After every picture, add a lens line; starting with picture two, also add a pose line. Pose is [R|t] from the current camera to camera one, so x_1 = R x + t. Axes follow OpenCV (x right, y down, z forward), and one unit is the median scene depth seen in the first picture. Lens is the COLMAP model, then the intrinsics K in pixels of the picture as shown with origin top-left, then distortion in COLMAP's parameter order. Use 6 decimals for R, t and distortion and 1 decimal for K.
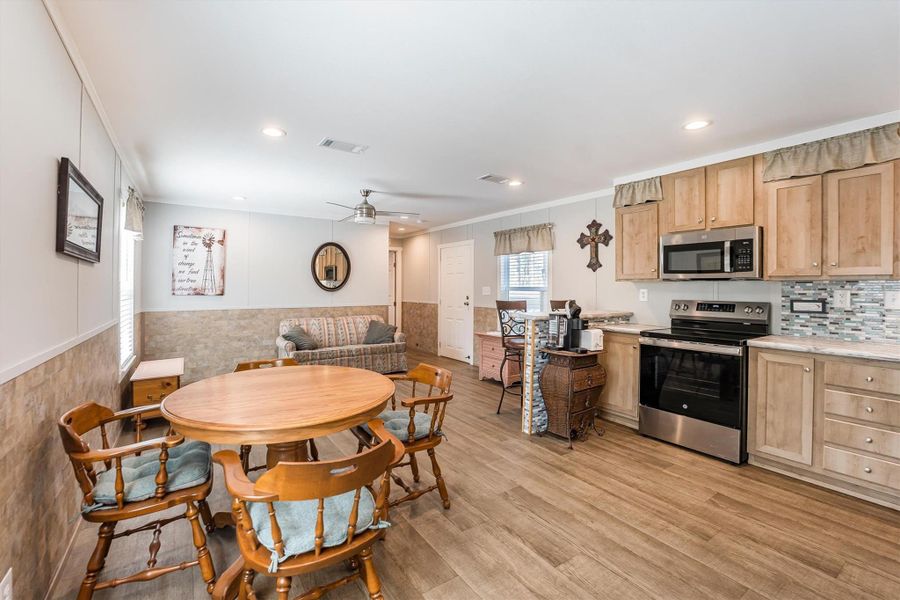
lens RADIAL K [[382.8, 0, 436.1], [0, 382.8, 288.1], [0, 0, 1]] dist [-0.037127, 0.005773]
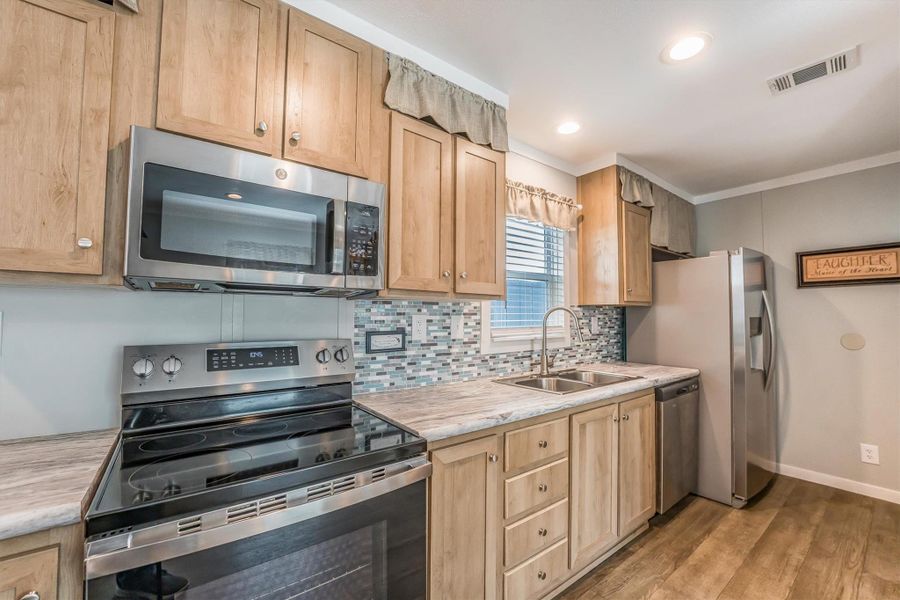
lens RADIAL K [[365.9, 0, 445.2], [0, 365.9, 303.3], [0, 0, 1]] dist [-0.031429, 0.004551]
pose [[-0.060085, 0.027329, 0.997819, 0.365238], [-0.005154, 0.999603, -0.027689, 0.001850], [-0.998180, -0.006806, -0.059921, 0.899138]]
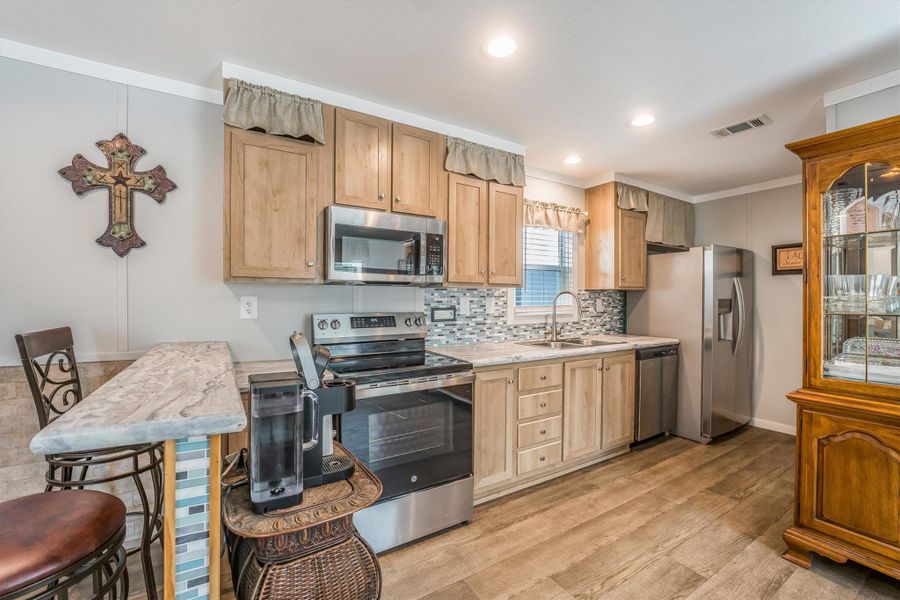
lens RADIAL K [[371.8, 0, 442.9], [0, 371.8, 301.6], [0, 0, 1]] dist [-0.026938, 0.000401]
pose [[0.041605, -0.017002, 0.998989, 0.034767], [-0.003011, 0.999849, 0.017142, -0.000399], [-0.999130, -0.003721, 0.041547, 0.922142]]
